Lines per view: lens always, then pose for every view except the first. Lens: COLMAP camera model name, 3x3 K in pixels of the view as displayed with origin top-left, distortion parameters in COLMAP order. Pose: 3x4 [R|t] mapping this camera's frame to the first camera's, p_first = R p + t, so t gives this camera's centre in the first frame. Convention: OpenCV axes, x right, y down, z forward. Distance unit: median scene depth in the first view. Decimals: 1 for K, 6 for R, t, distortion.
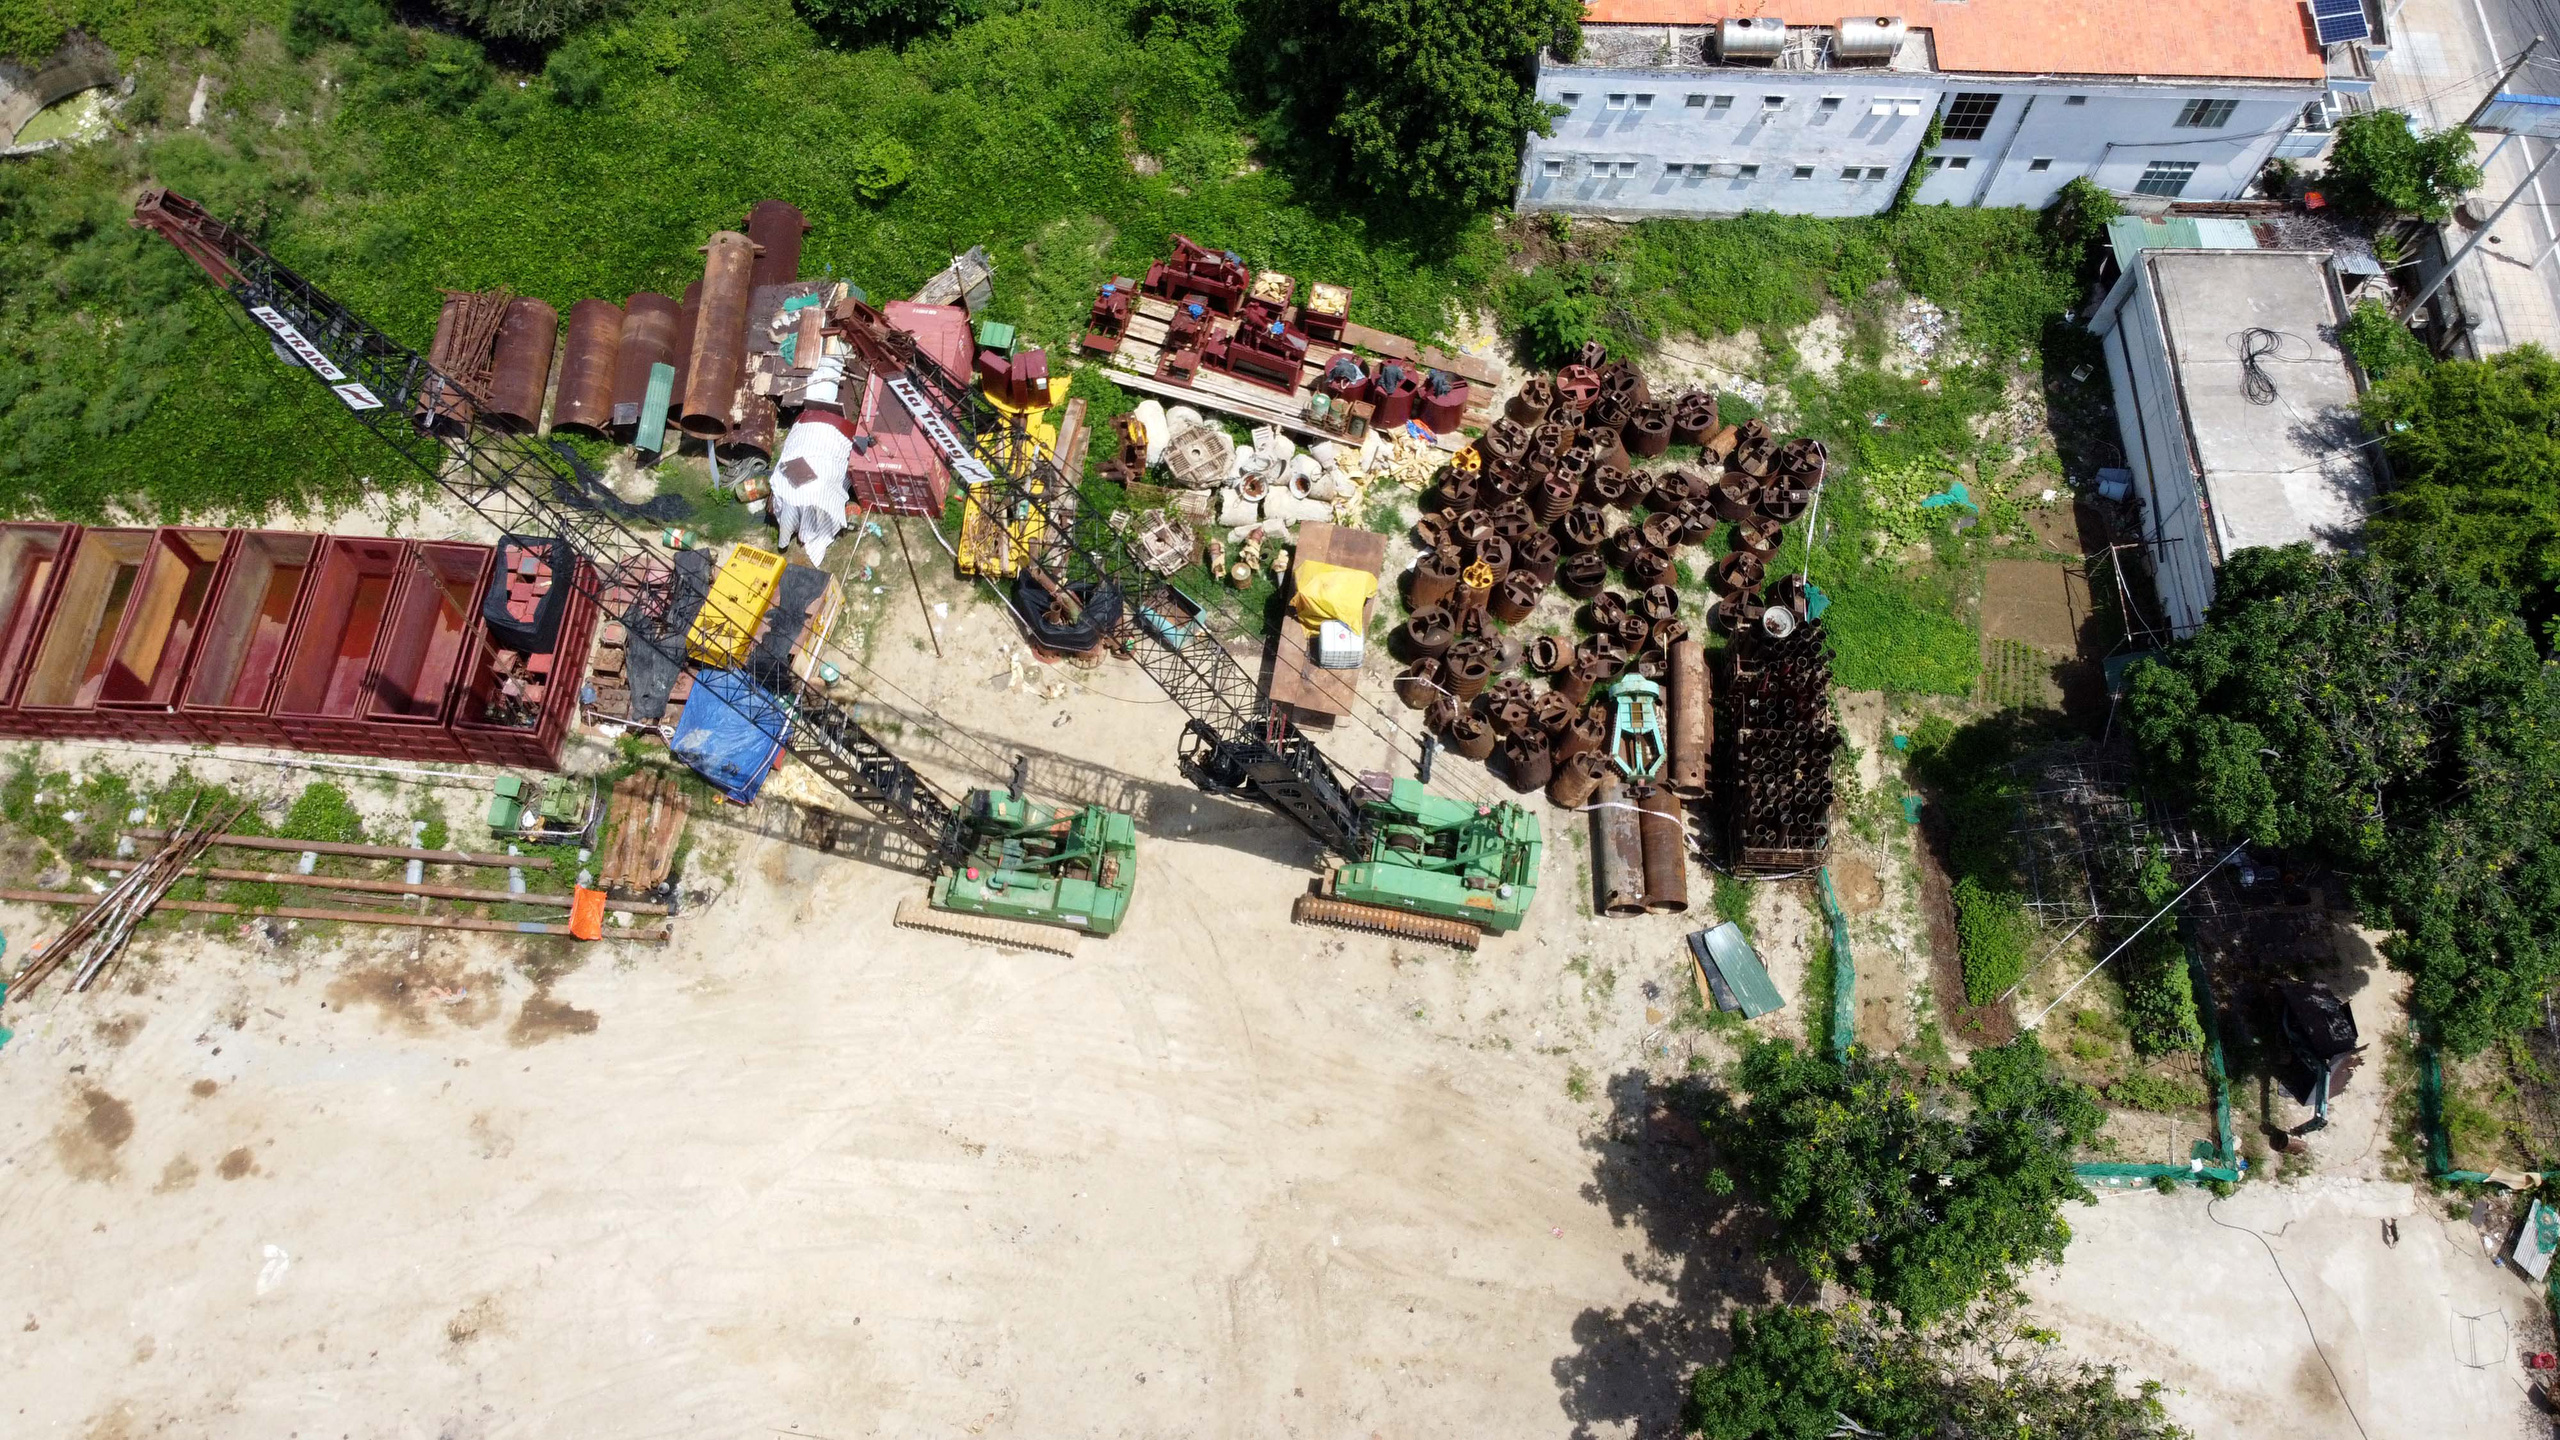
lens RADIAL K [[1910.2, 0, 1292.5], [0, 1910.2, 718.5], [0, 0, 1]] dist [-0.012497, 0.000595]
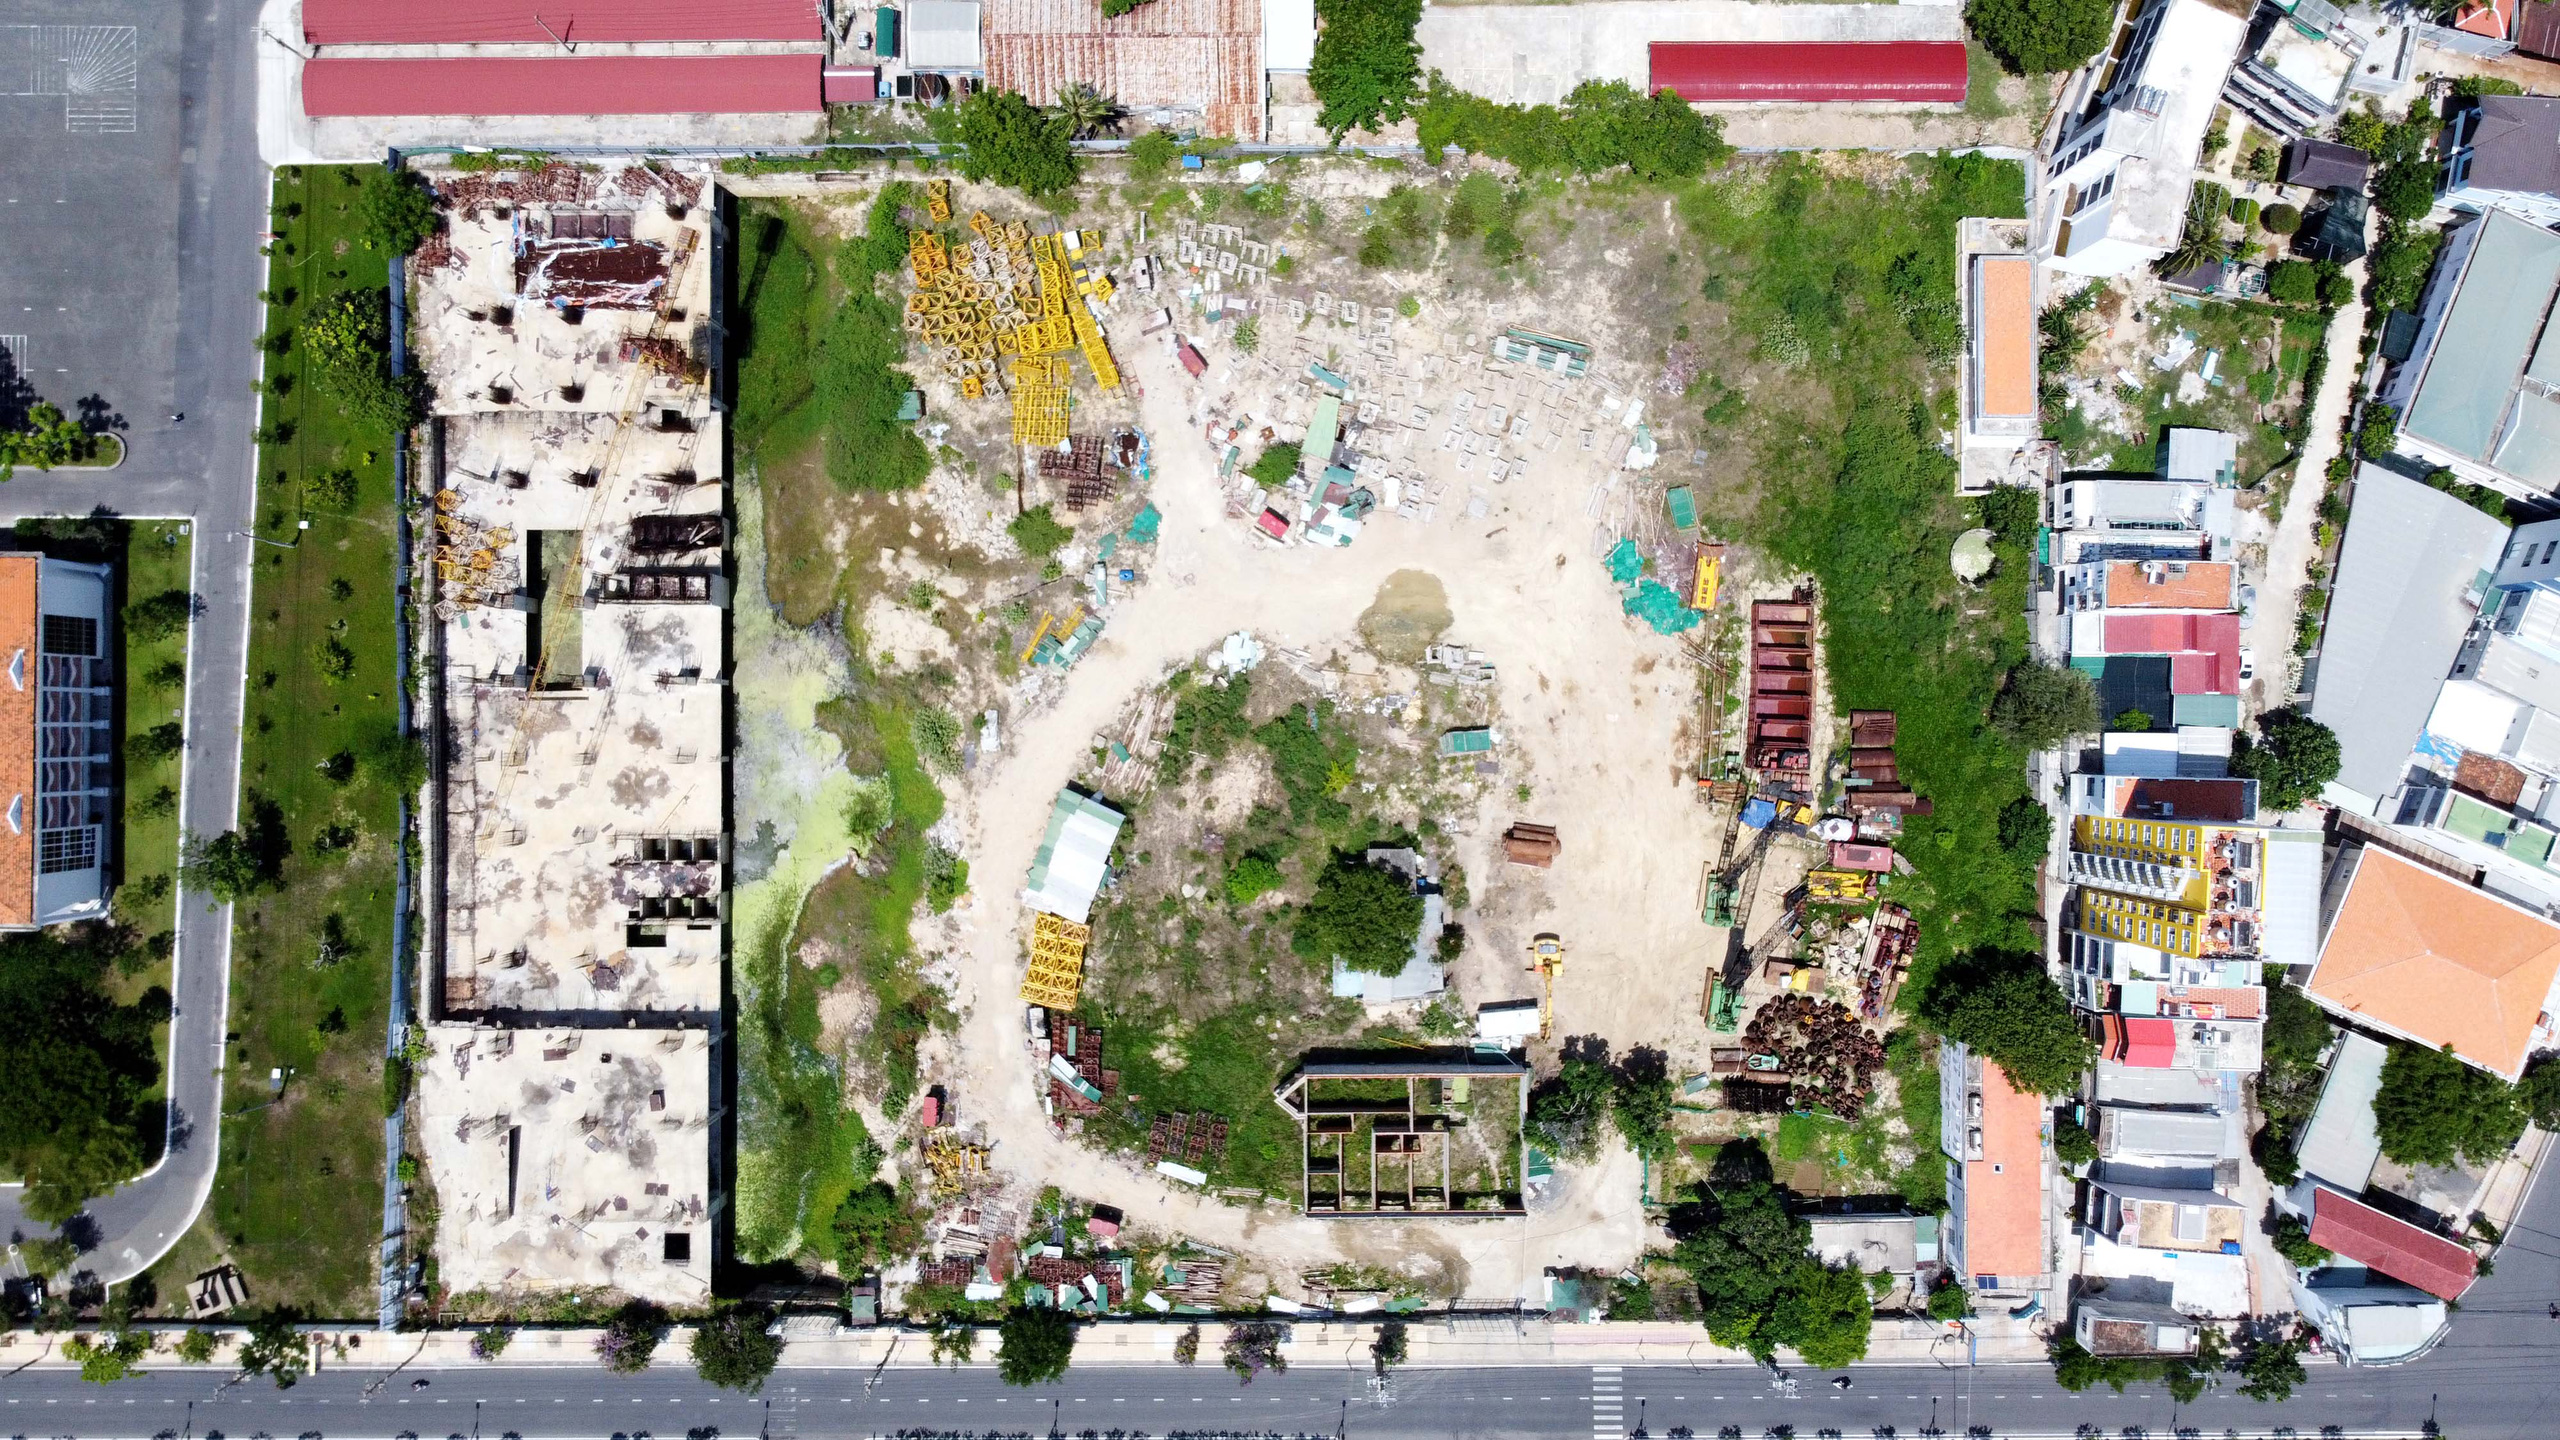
lens RADIAL K [[1910.2, 0, 1282.2], [0, 1910.2, 725.3], [0, 0, 1]] dist [-0.012497, 0.000595]
pose [[0.015310, 0.999450, -0.029413, -0.359565], [-0.908126, 0.026209, 0.417877, -0.680177], [0.418418, 0.020313, 0.908027, -2.635668]]
